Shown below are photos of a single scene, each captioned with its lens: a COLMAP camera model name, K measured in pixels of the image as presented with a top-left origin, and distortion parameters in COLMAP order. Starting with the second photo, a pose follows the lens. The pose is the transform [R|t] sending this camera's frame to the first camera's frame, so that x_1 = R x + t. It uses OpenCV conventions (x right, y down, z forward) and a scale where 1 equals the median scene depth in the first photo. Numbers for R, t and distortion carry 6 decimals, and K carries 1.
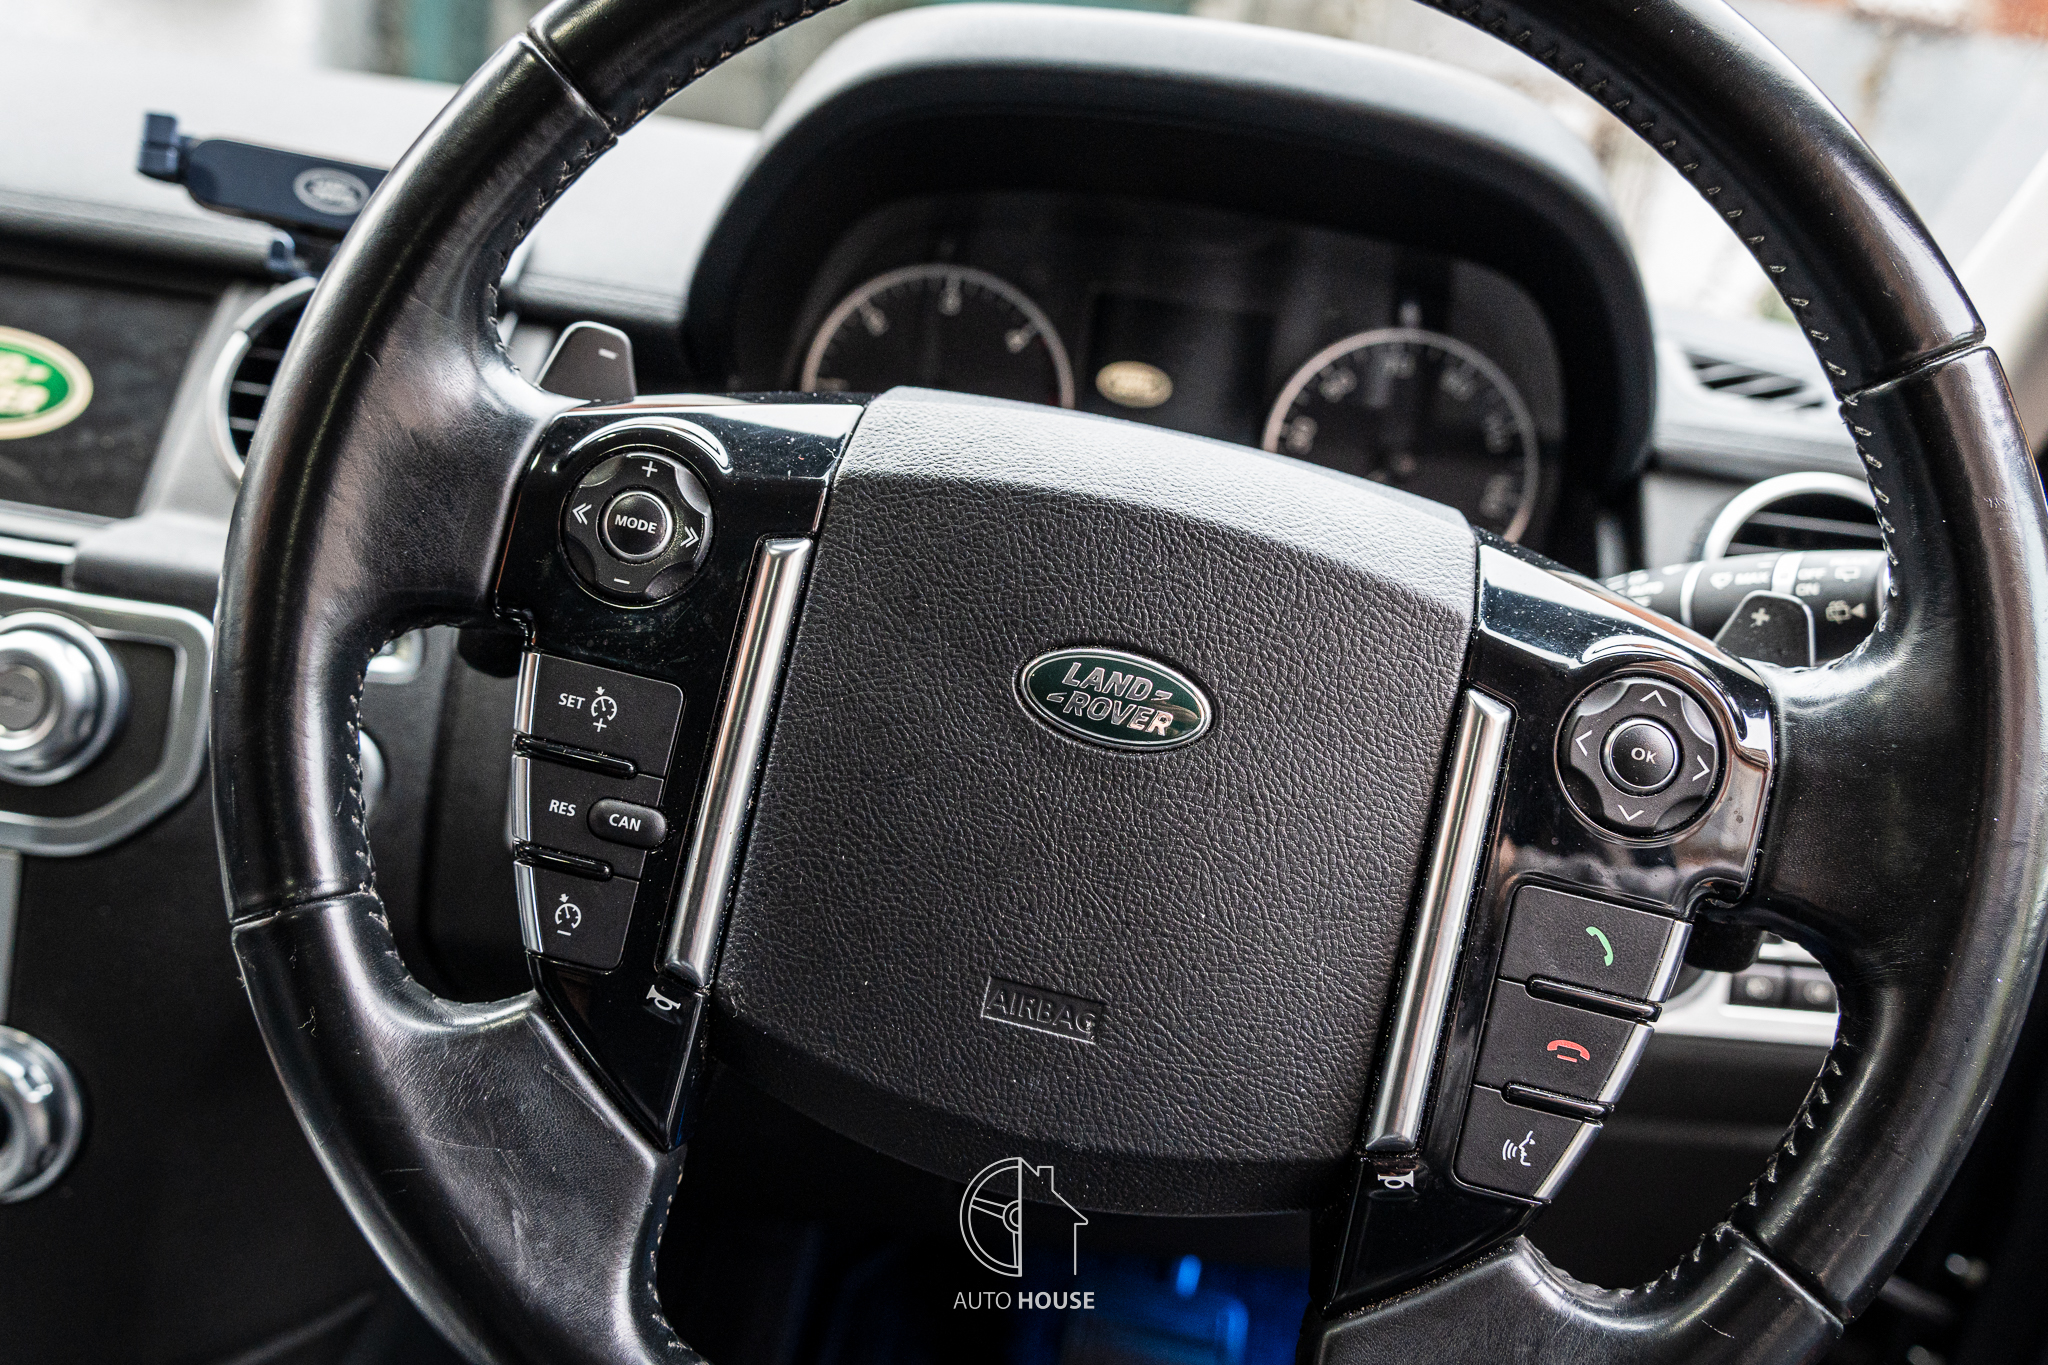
lens RADIAL K [[1648.3, 0, 1024.0], [0, 1648.3, 682.5], [0, 0, 1]] dist [-0.024514, -0.004240]
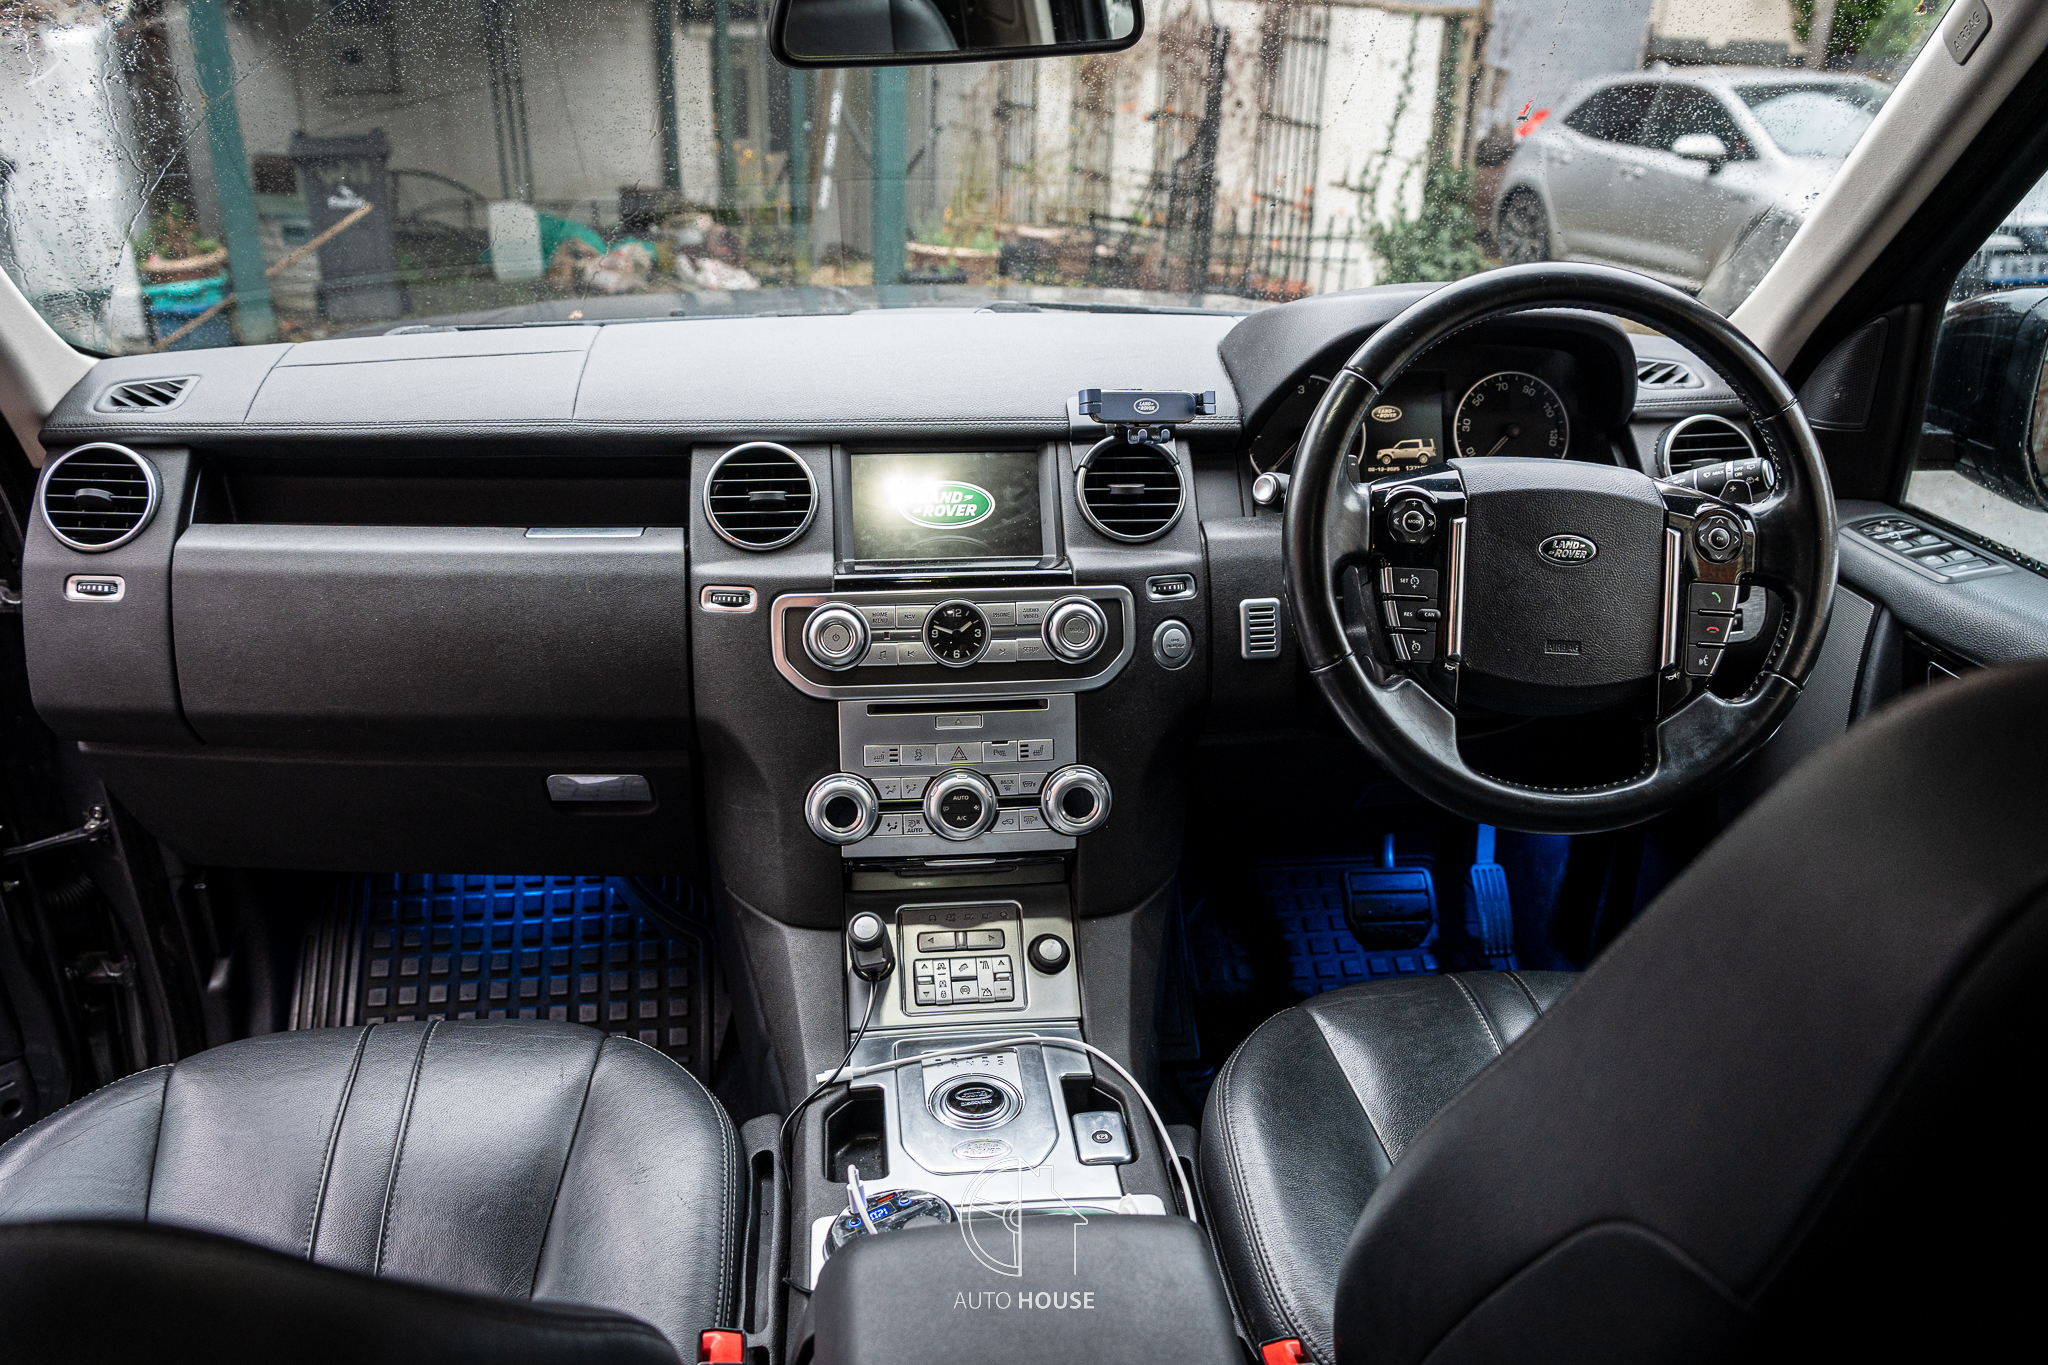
lens RADIAL K [[1648.3, 0, 1024.0], [0, 1648.3, 682.5], [0, 0, 1]] dist [-0.024514, -0.004240]
pose [[0.973523, -0.185547, 0.133511, -1.459804], [0.177977, 0.981774, 0.066666, -0.138348], [-0.143448, -0.041139, 0.988802, -2.053729]]
